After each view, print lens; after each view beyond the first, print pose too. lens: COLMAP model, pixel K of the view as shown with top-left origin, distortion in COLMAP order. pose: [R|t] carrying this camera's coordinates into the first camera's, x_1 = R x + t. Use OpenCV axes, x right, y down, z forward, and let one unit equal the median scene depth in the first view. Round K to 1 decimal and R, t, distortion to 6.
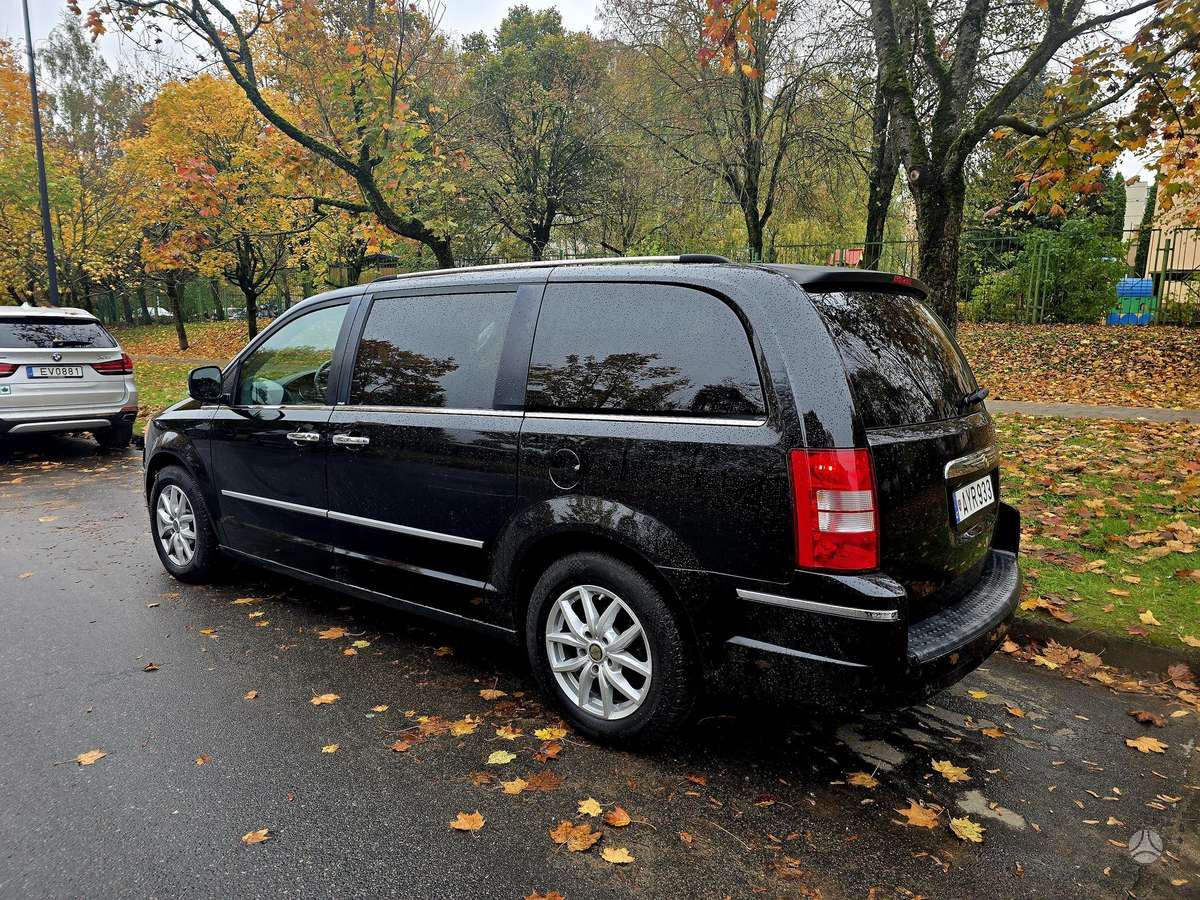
lens RADIAL K [[796.9, 0, 600.0], [0, 796.9, 450.0], [0, 0, 1]] dist [0.076836, -0.061939]
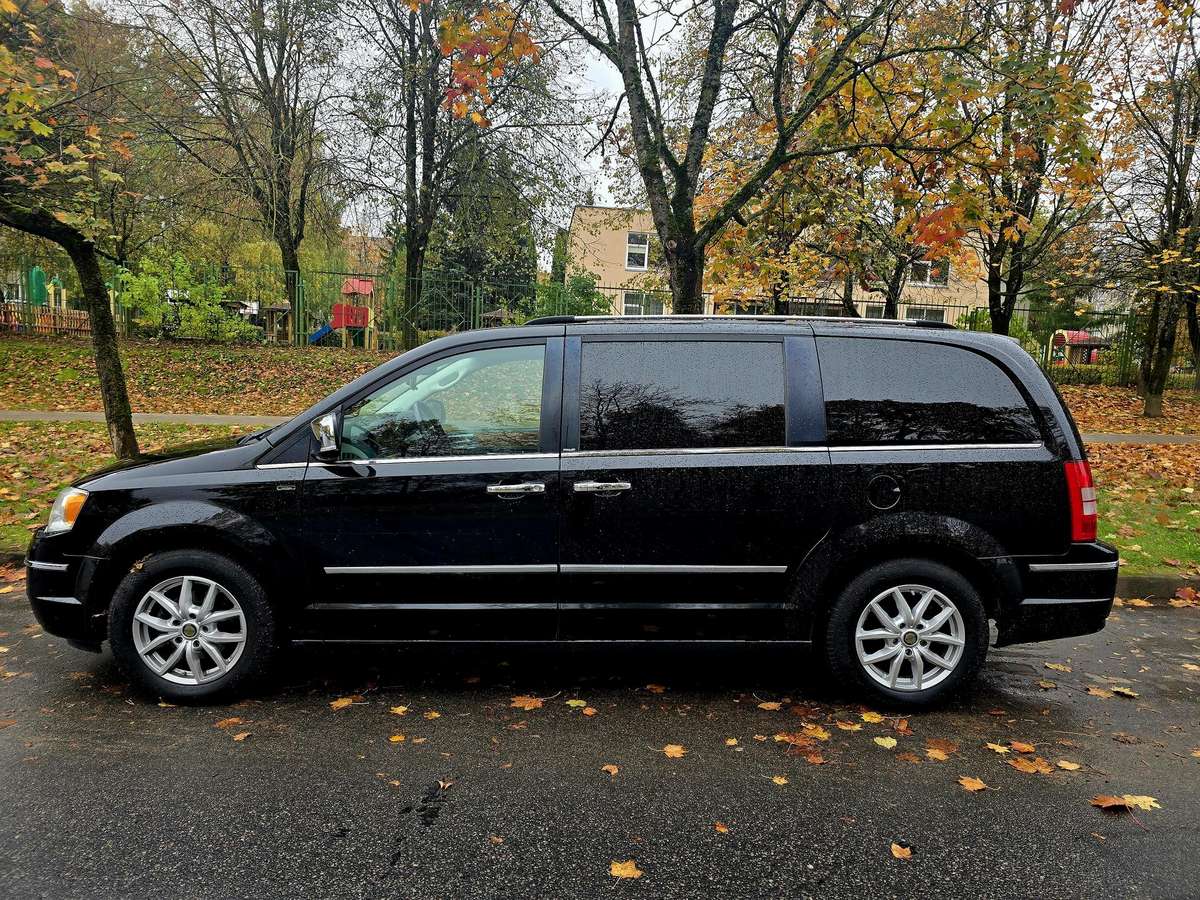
lens RADIAL K [[796.9, 0, 600.0], [0, 796.9, 450.0], [0, 0, 1]] dist [0.076836, -0.061939]
pose [[0.779041, -0.052195, 0.624796, -1.079978], [0.072261, 0.997363, -0.006782, -0.059457], [-0.622794, 0.050432, 0.780758, 0.297189]]
